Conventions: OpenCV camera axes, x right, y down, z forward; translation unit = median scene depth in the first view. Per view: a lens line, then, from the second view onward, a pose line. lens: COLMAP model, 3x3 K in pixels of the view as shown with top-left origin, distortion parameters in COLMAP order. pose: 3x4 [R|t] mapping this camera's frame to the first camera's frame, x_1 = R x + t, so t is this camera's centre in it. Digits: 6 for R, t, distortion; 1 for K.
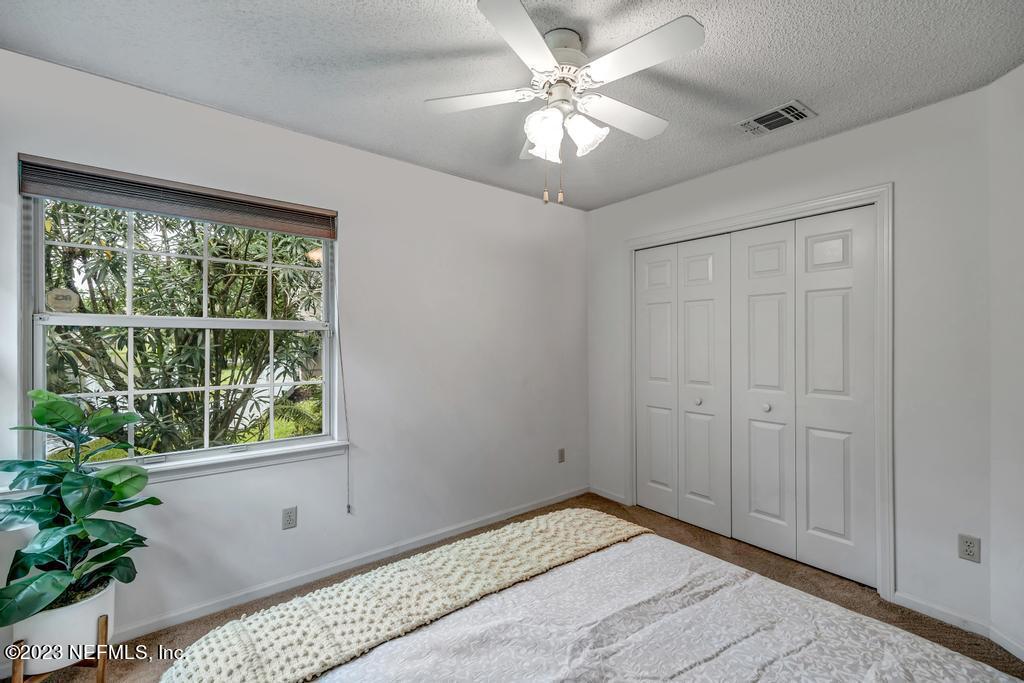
lens RADIAL K [[427.3, 0, 511.6], [0, 427.3, 342.6], [0, 0, 1]] dist [-0.000090, 0.000035]
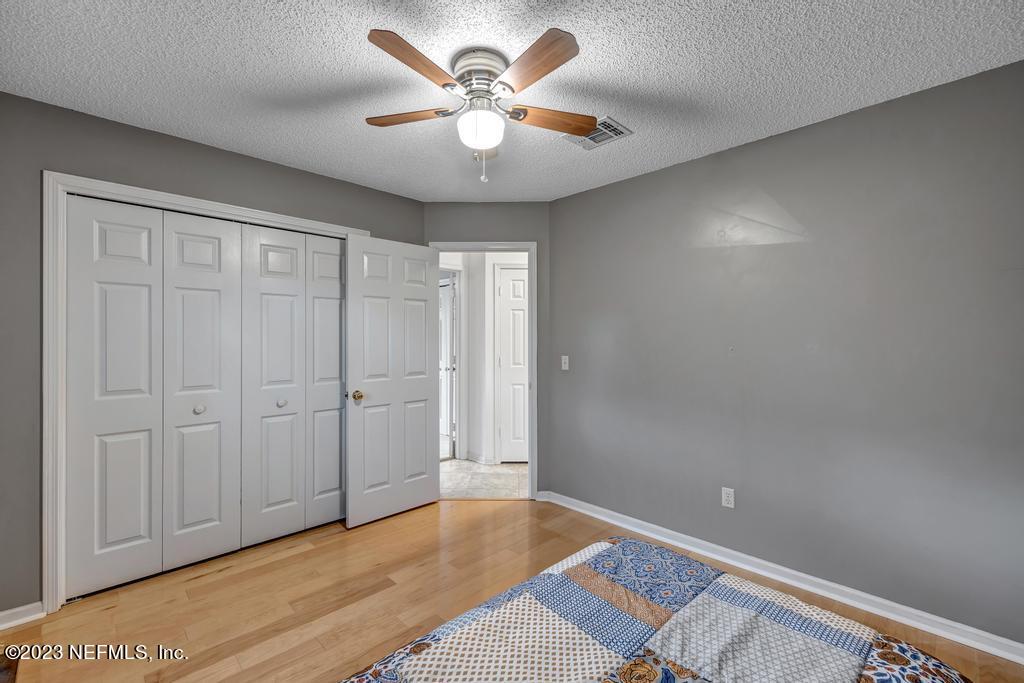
lens RADIAL K [[427.3, 0, 512.0], [0, 427.3, 340.4], [0, 0, 1]] dist [-0.000090, 0.000035]
pose [[-0.099349, 0.000566, 0.995053, -0.466529], [-0.002724, 0.999996, -0.000841, -0.000576], [-0.995049, -0.002794, -0.099347, 0.489299]]
